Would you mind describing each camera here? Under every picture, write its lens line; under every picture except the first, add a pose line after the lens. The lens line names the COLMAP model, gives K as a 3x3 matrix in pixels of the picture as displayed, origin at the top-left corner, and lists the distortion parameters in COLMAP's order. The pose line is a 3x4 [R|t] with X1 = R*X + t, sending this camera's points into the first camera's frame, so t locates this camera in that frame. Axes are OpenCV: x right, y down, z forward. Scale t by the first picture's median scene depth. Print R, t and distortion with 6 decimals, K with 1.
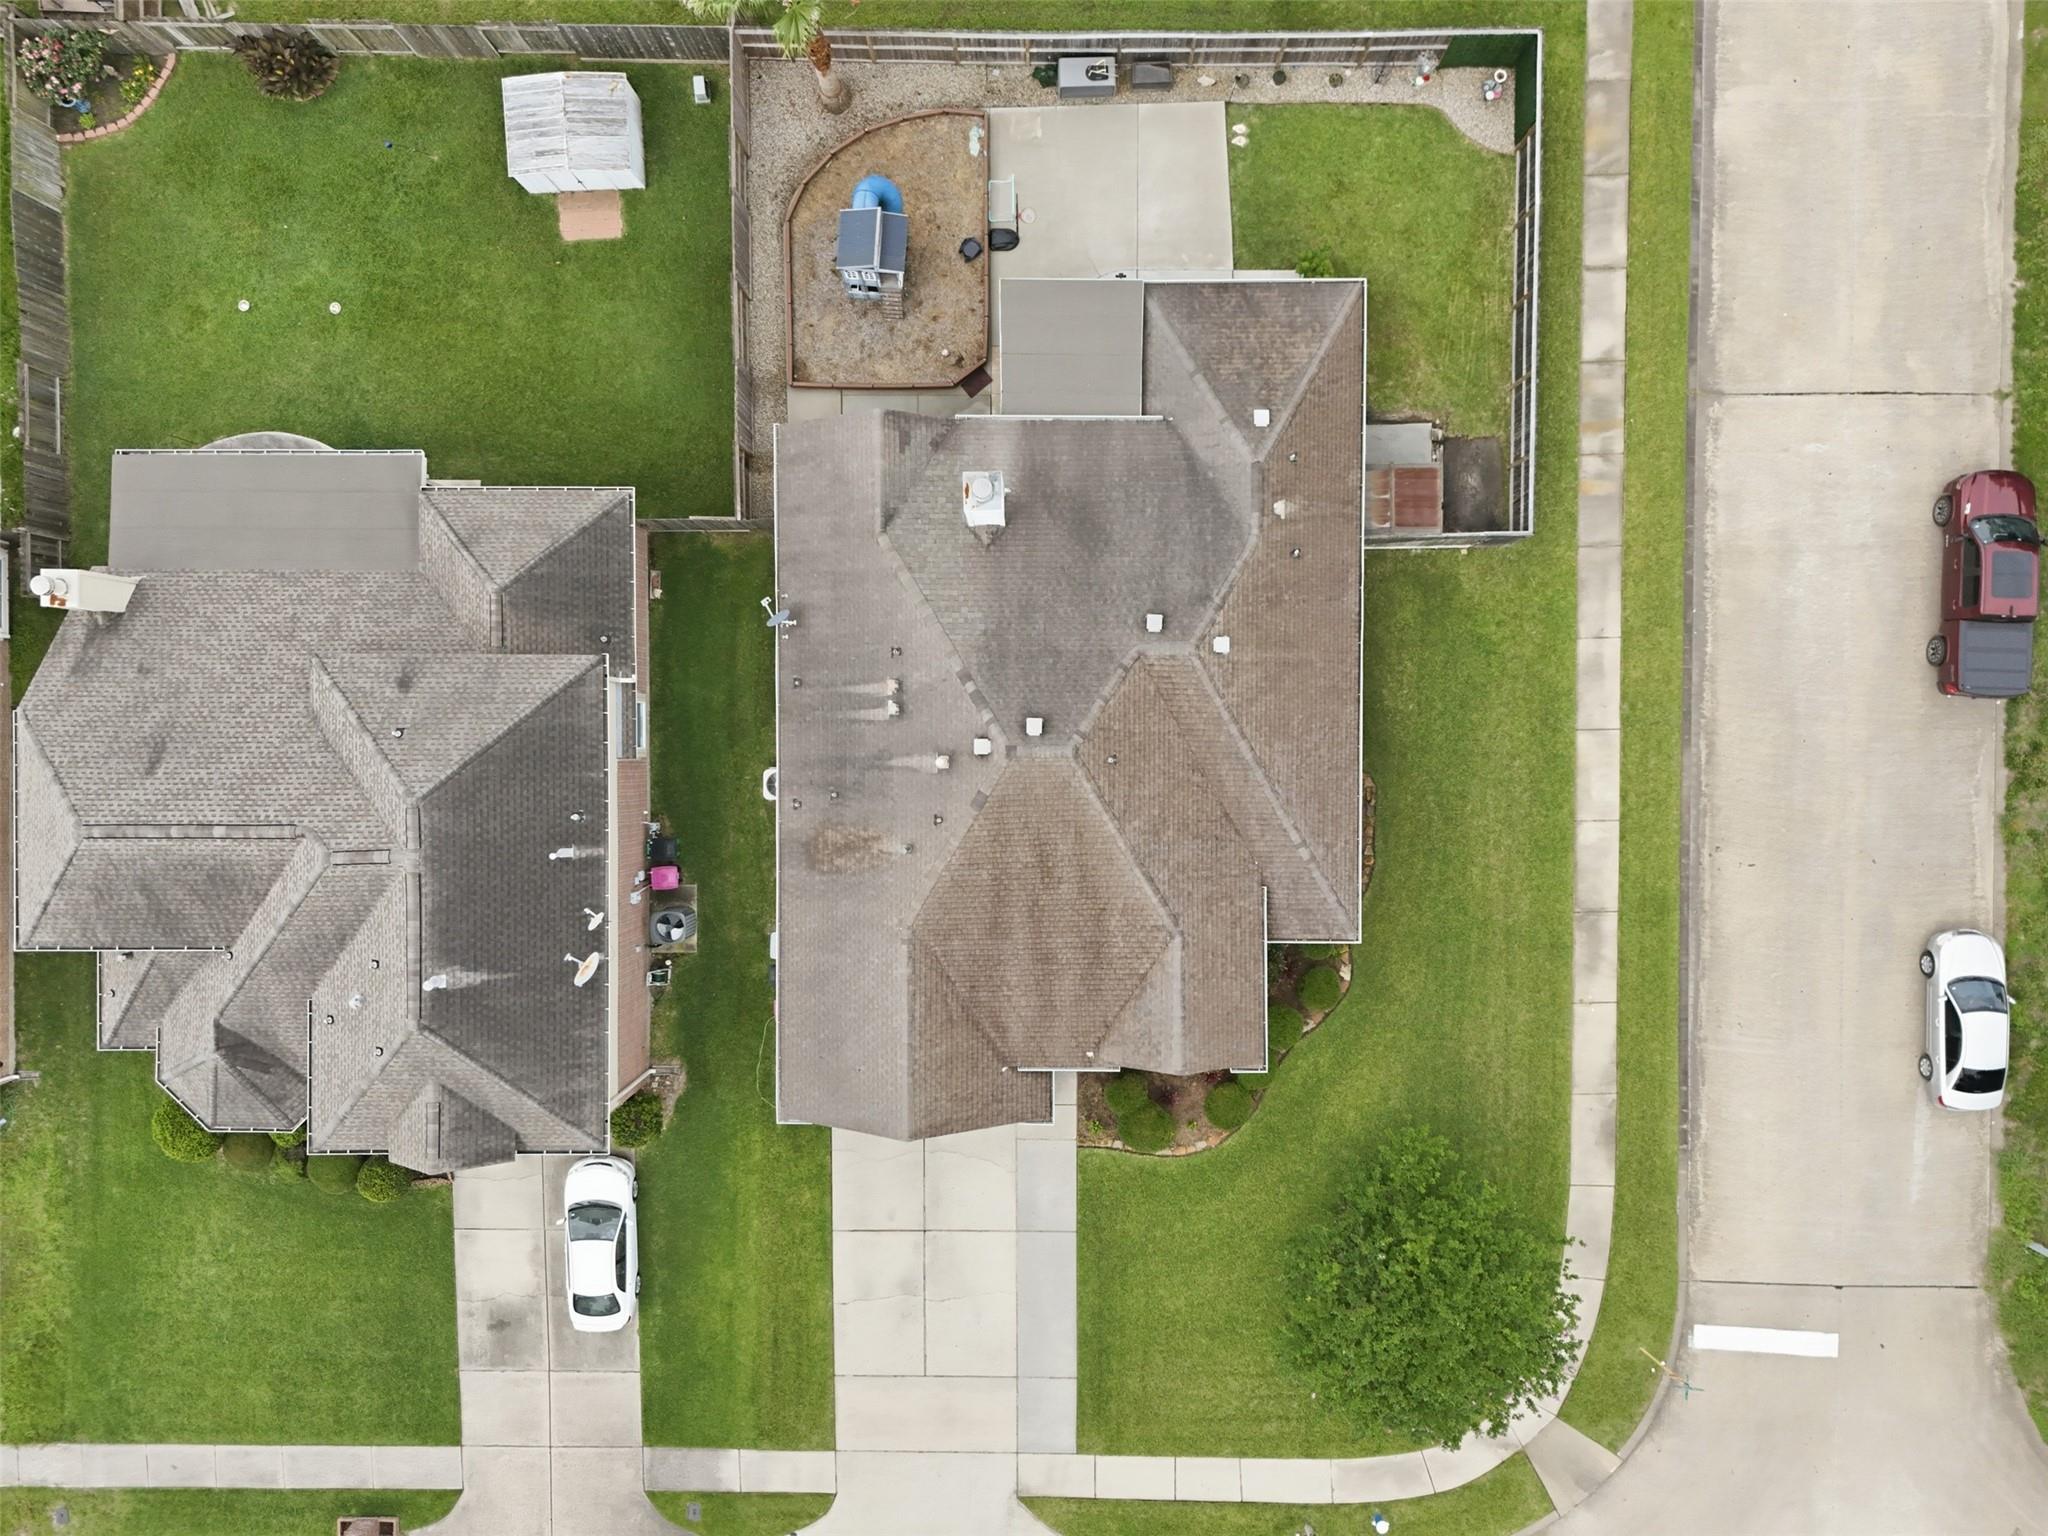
lens RADIAL K [[1574.9, 0, 1024.0], [0, 1574.9, 768.0], [0, 0, 1]] dist [0.049076, 0.000871]
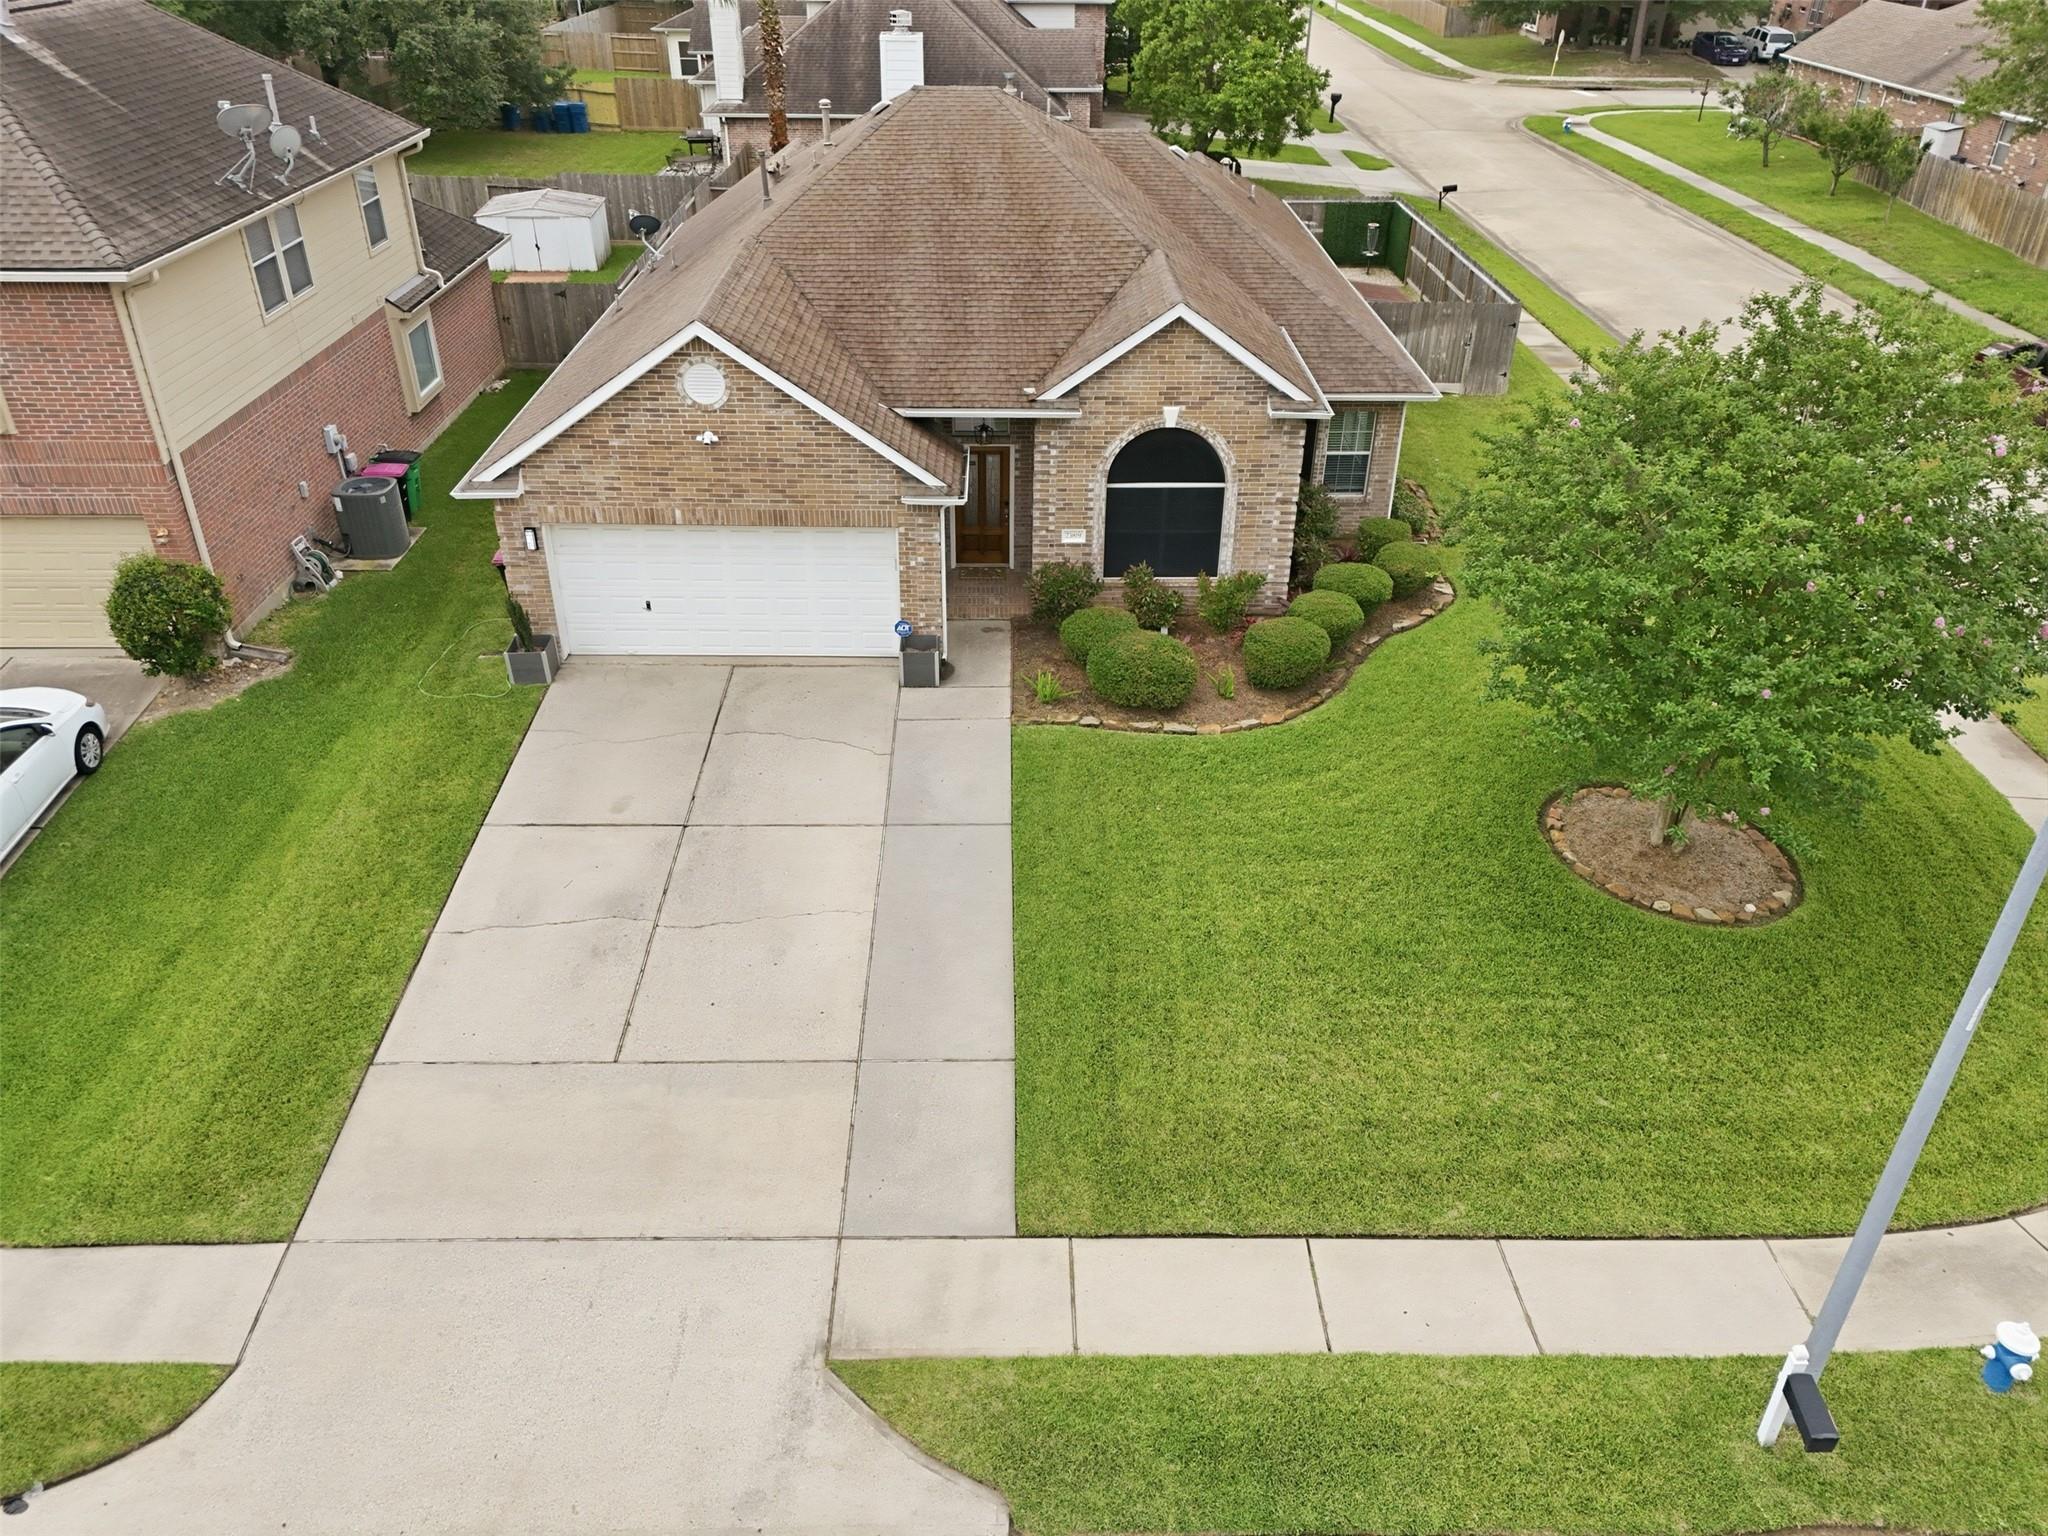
lens RADIAL K [[1491.6, 0, 1024.0], [0, 1491.6, 768.0], [0, 0, 1]] dist [0.148084, -0.209517]
pose [[0.999556, 0.017316, 0.024256, 0.025992], [0.012410, 0.498147, -0.867004, 0.675048], [-0.027096, 0.866920, 0.497711, 0.767839]]
